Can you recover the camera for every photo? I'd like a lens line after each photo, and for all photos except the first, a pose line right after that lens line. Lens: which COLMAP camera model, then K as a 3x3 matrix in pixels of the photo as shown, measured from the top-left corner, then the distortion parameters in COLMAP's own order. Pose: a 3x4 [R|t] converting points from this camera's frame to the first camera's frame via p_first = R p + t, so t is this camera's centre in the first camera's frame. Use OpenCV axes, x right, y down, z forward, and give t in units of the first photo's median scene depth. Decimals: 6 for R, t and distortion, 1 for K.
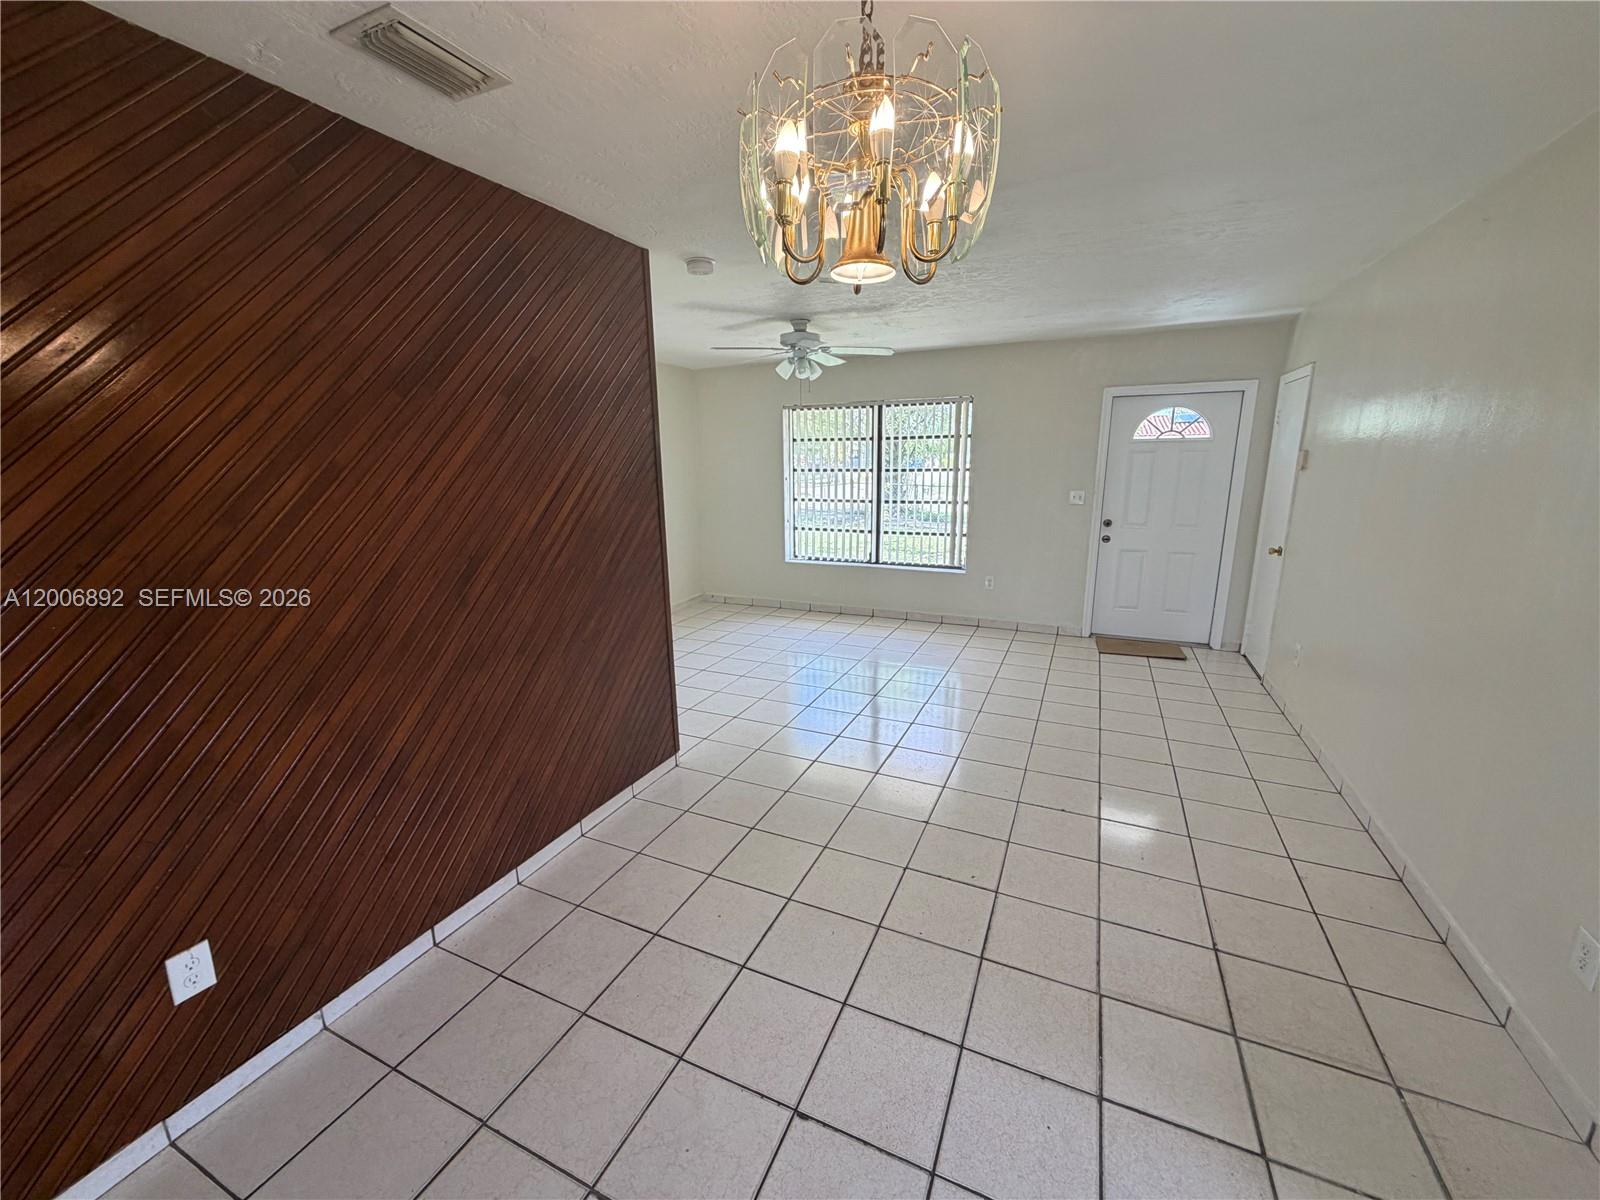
lens RADIAL K [[637.5, 0, 798.2], [0, 637.5, 598.1], [0, 0, 1]] dist [0.001286, 0.000704]
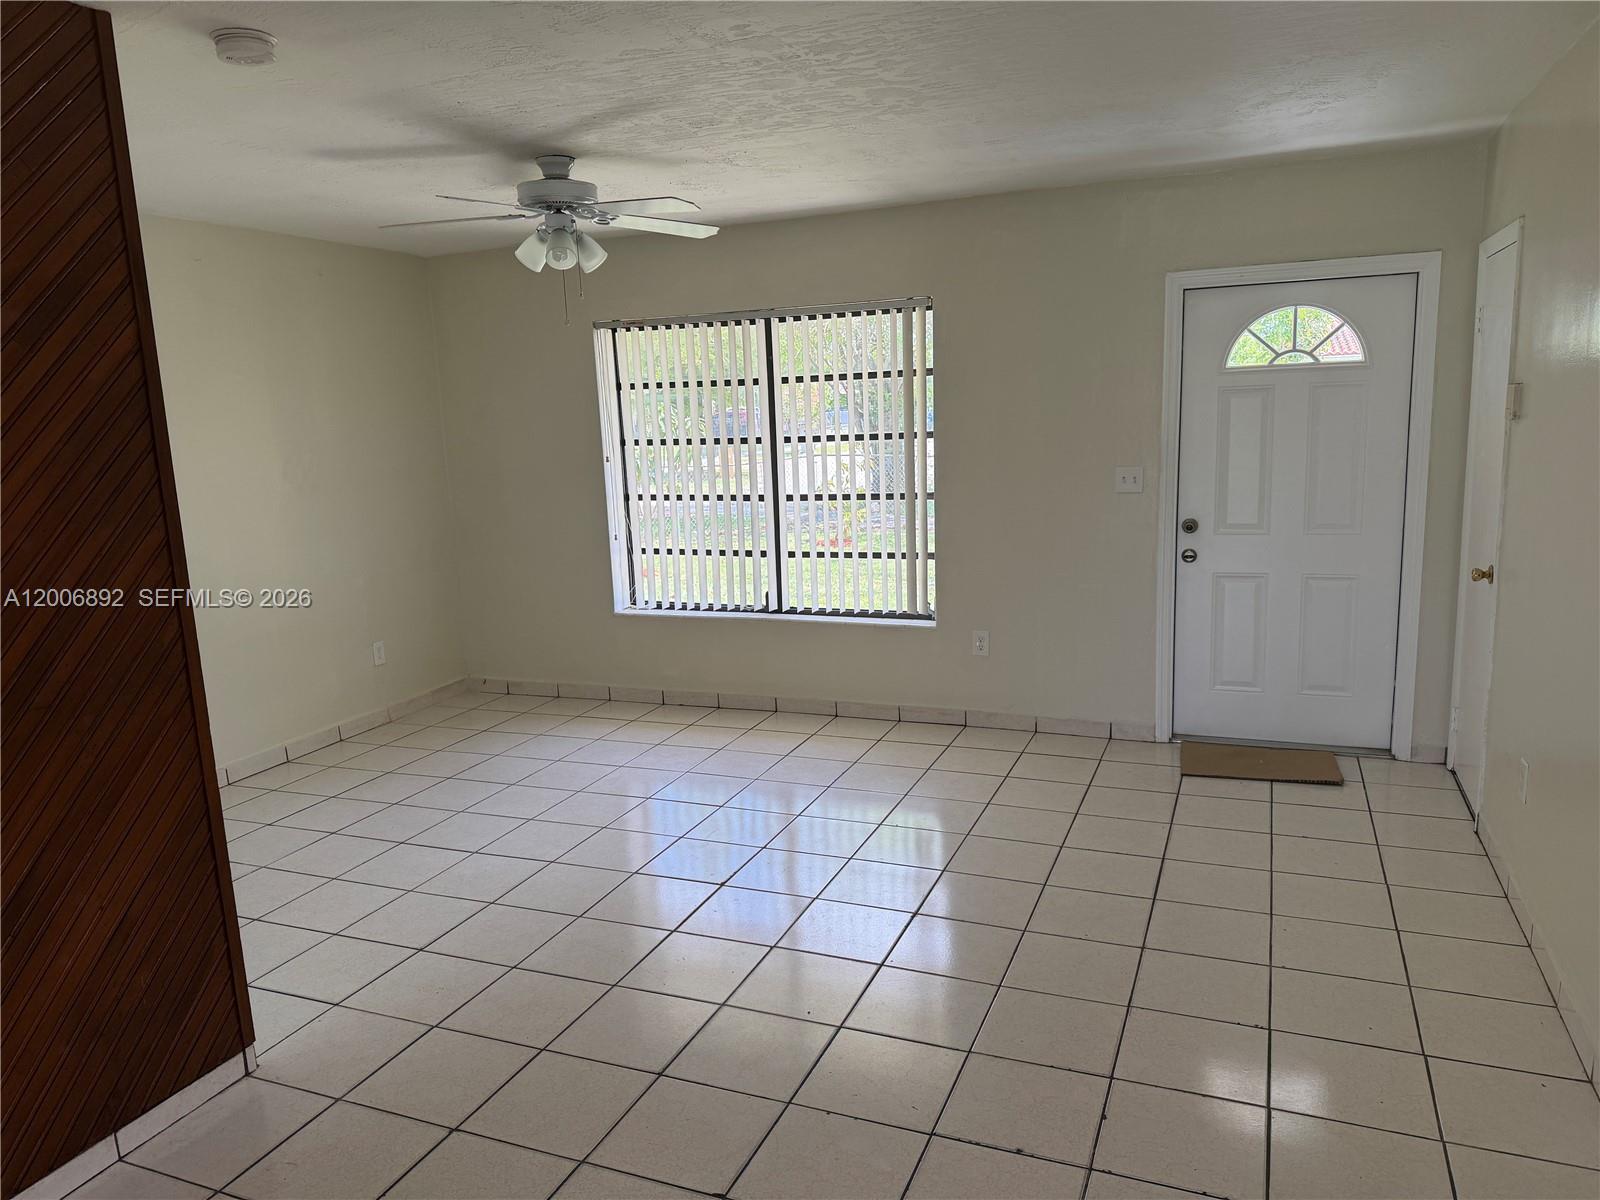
lens RADIAL K [[1116.2, 0, 804.2], [0, 1116.2, 604.8], [0, 0, 1]] dist [0.088813, -0.108645]
pose [[0.998811, -0.033077, 0.035802, 0.134619], [0.034588, 0.998500, -0.042438, -0.024372], [-0.034344, 0.043626, 0.998457, 0.081009]]
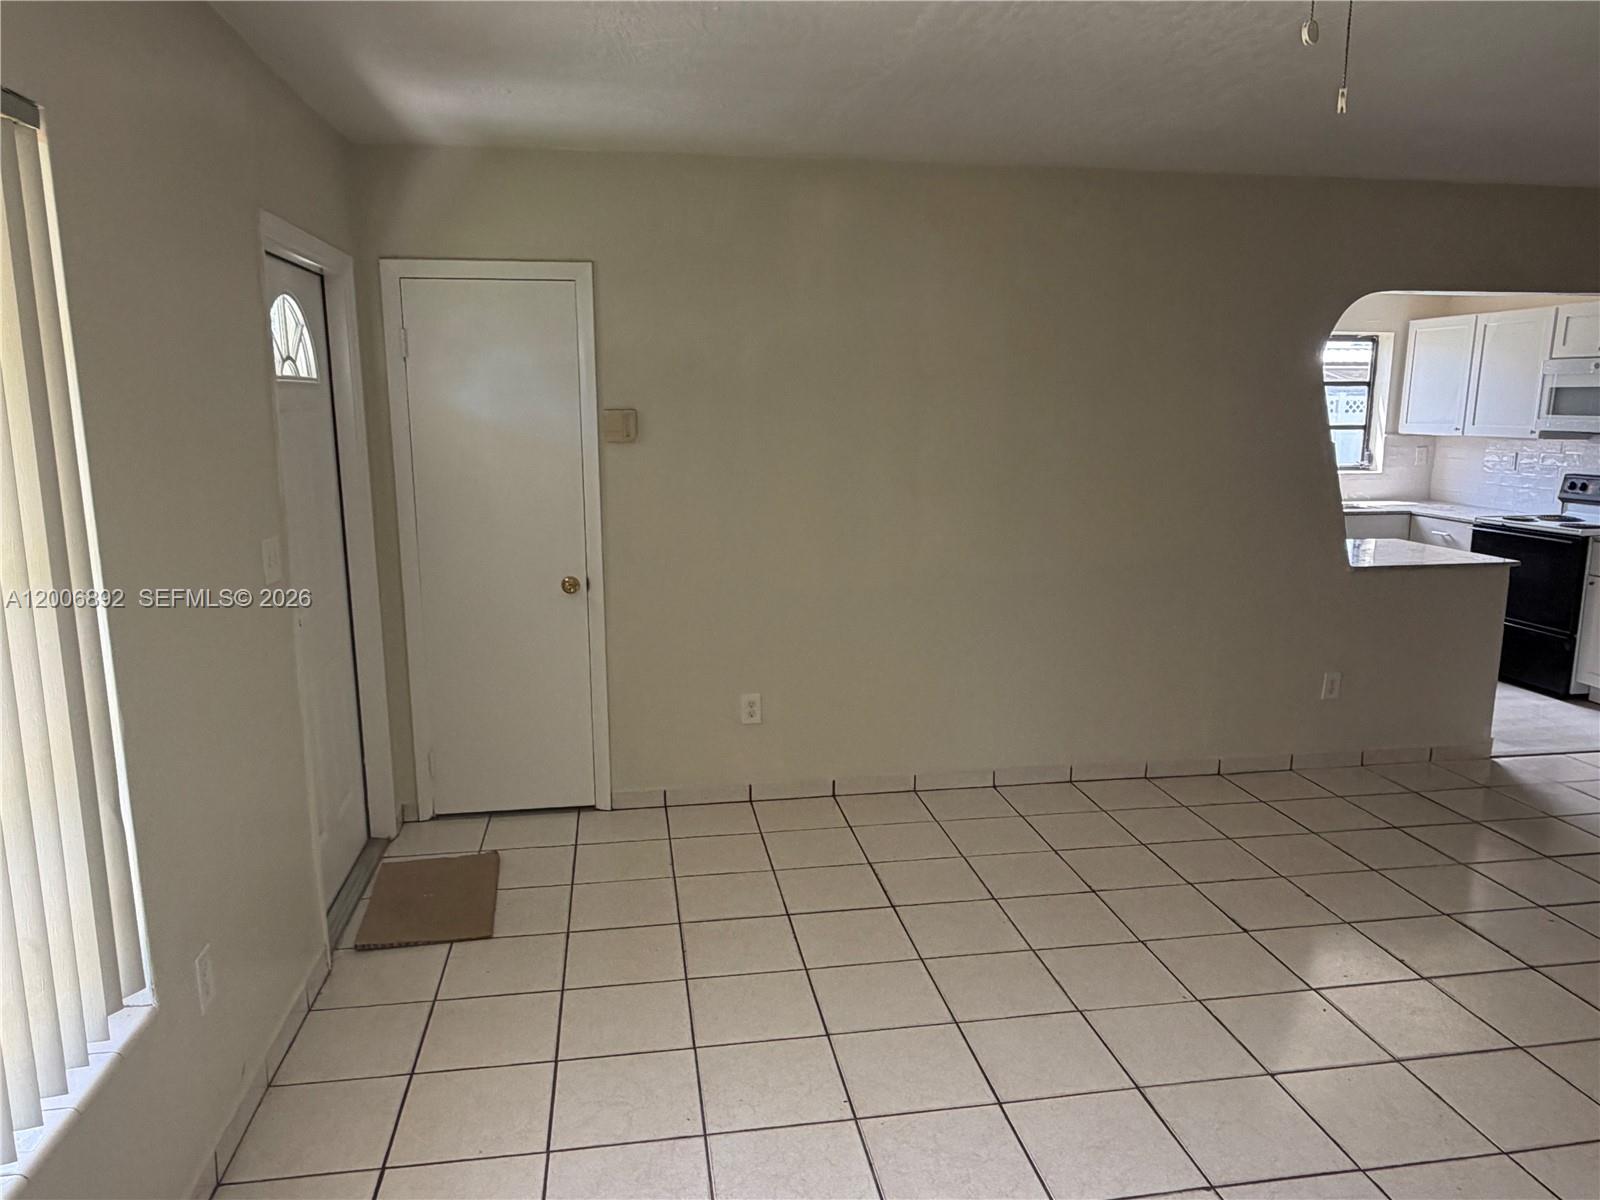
lens RADIAL K [[1116.2, 0, 801.4], [0, 1116.2, 606.5], [0, 0, 1]] dist [0.088813, -0.108645]
pose [[-0.568293, -0.143162, 0.810276, -0.158885], [0.186036, 0.936893, 0.296011, -0.274242], [-0.801520, 0.318961, -0.505796, 1.173059]]
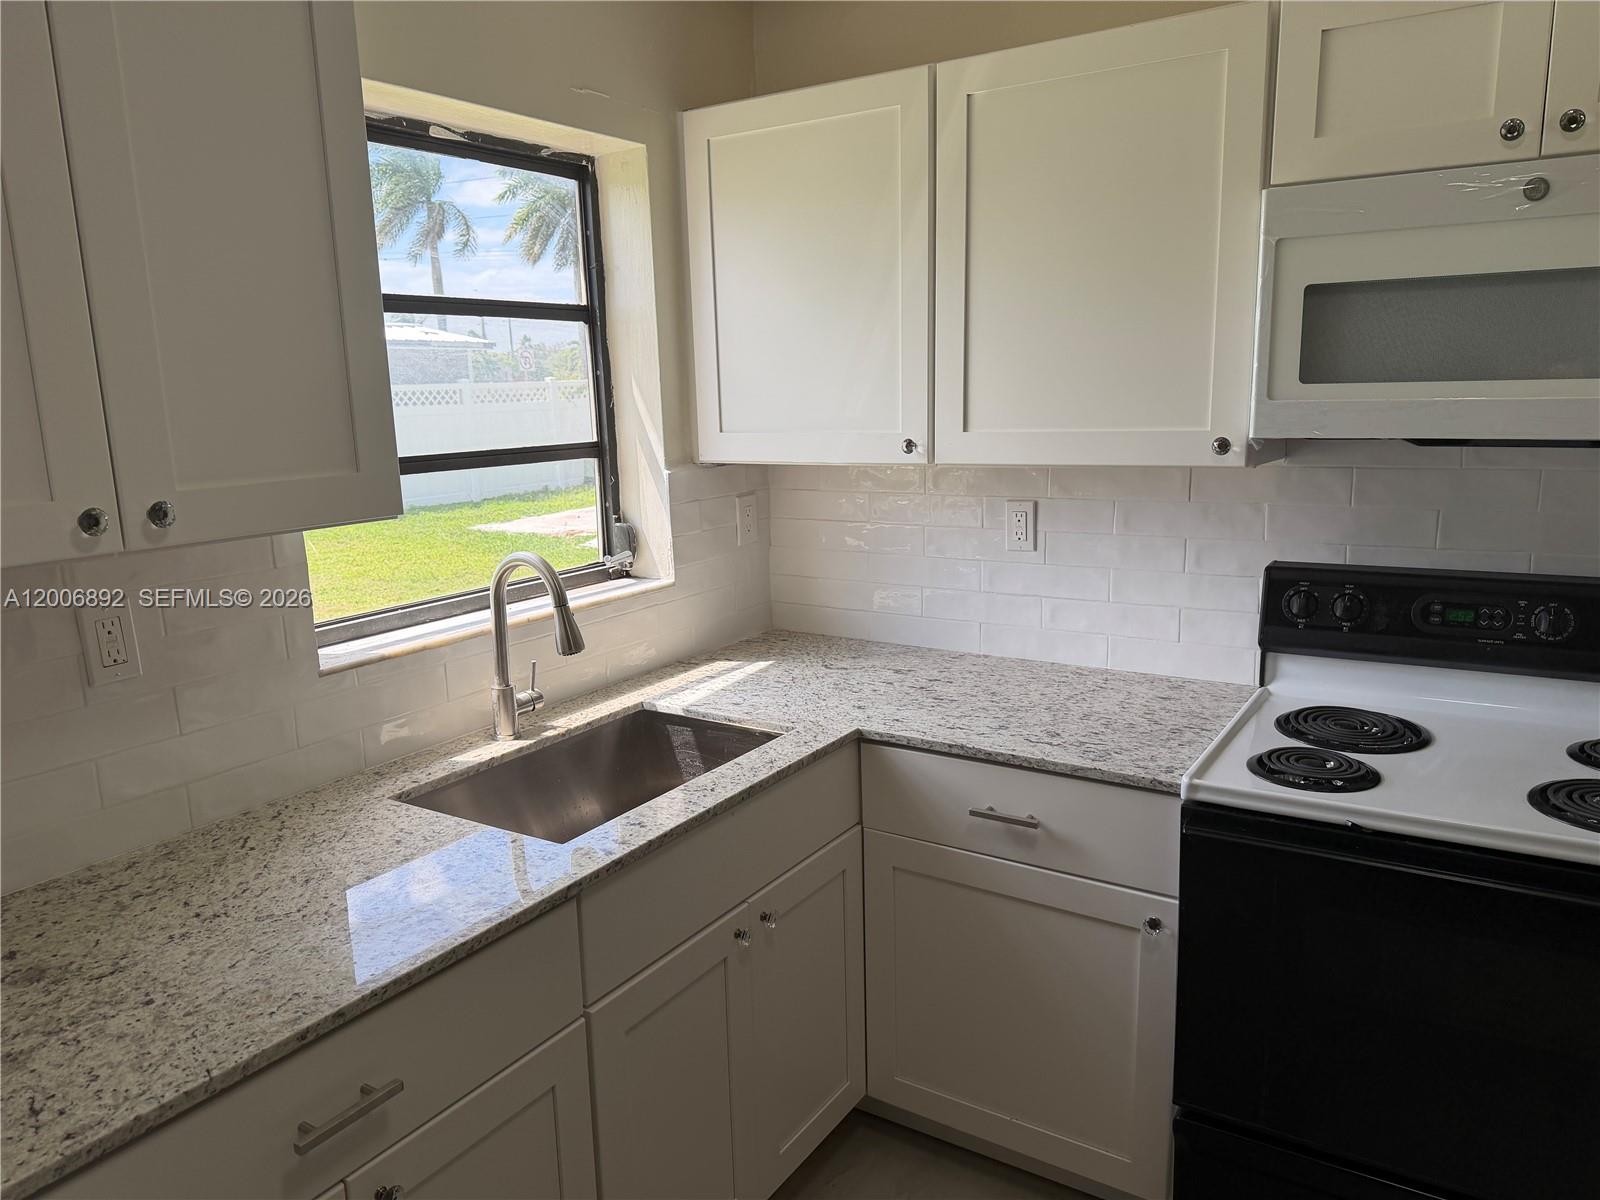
lens RADIAL K [[1116.2, 0, 807.8], [0, 1116.2, 610.4], [0, 0, 1]] dist [0.088813, -0.108645]
pose [[-0.989920, 0.007765, 0.141412, 0.567412], [0.065380, 0.910788, 0.407665, -0.022373], [-0.125631, 0.412801, -0.902115, 0.114443]]
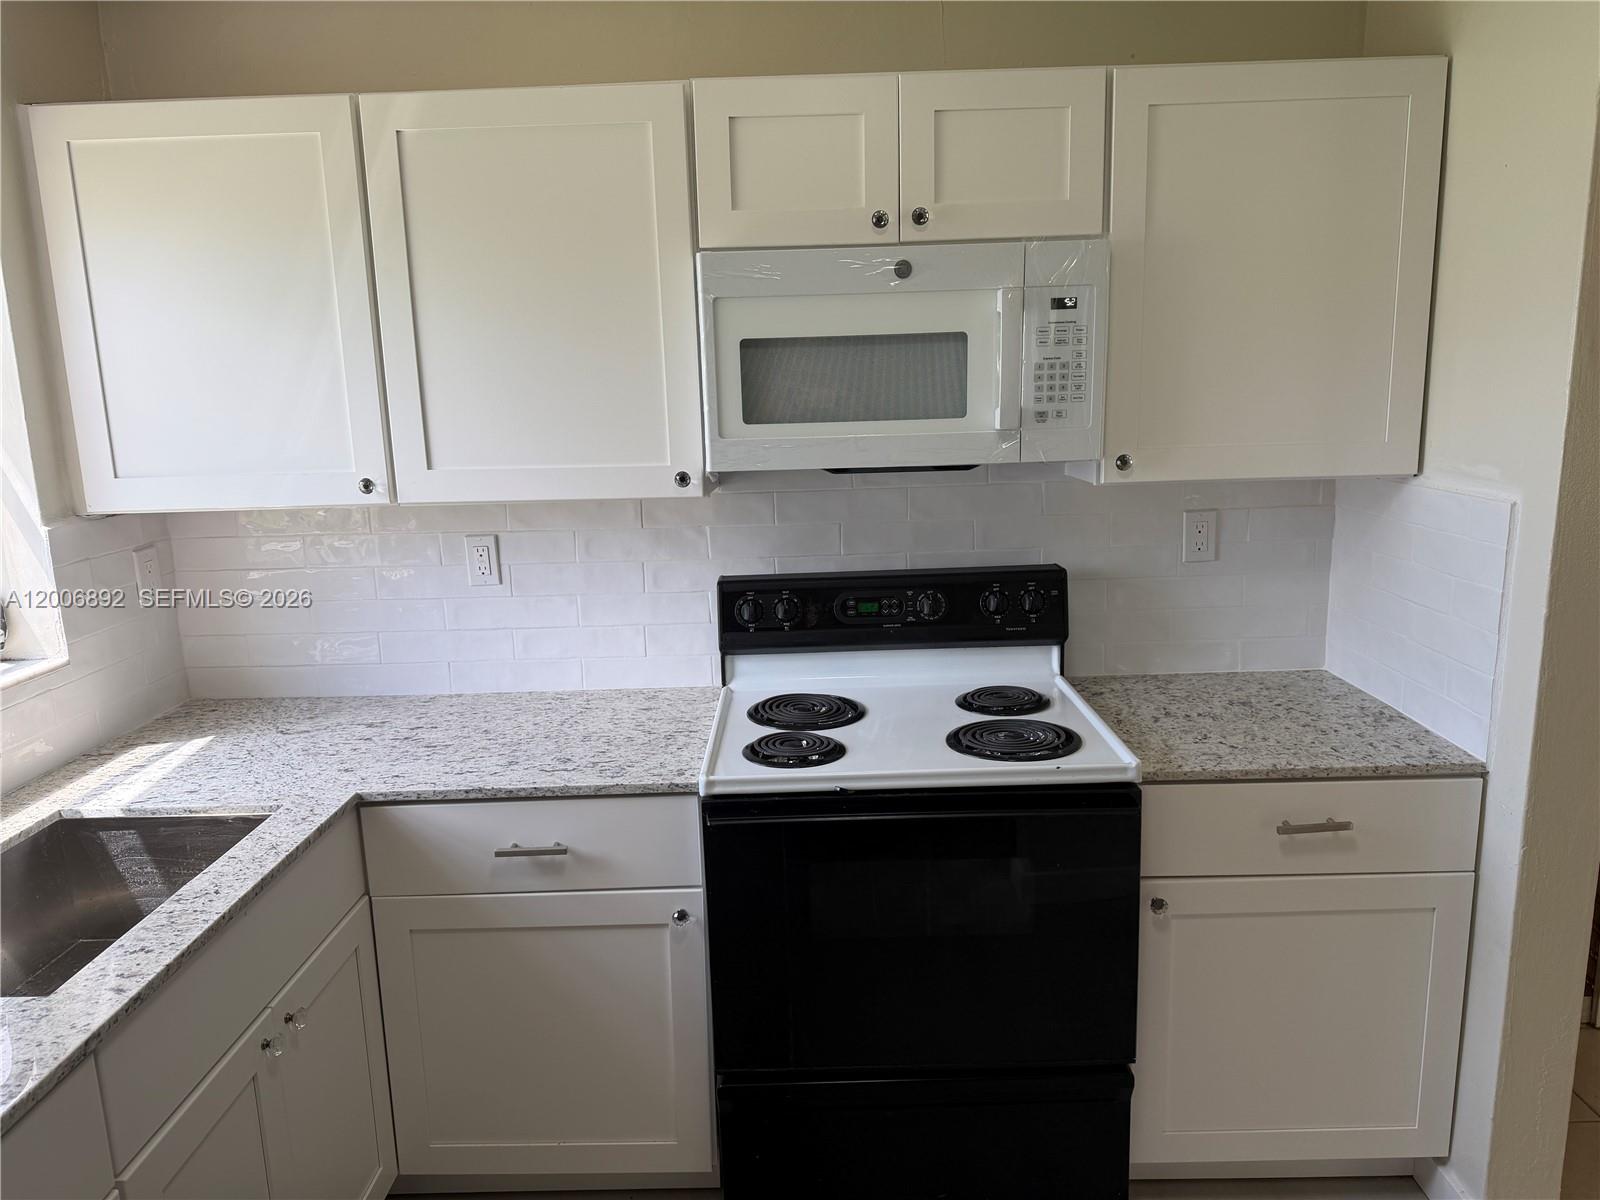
lens RADIAL K [[1116.2, 0, 804.4], [0, 1116.2, 610.2], [0, 0, 1]] dist [0.088813, -0.108645]
pose [[-0.910696, 0.115818, -0.396508, 0.616626], [-0.054750, 0.917577, 0.393769, -0.032333], [0.409432, 0.380313, -0.829293, 0.119310]]
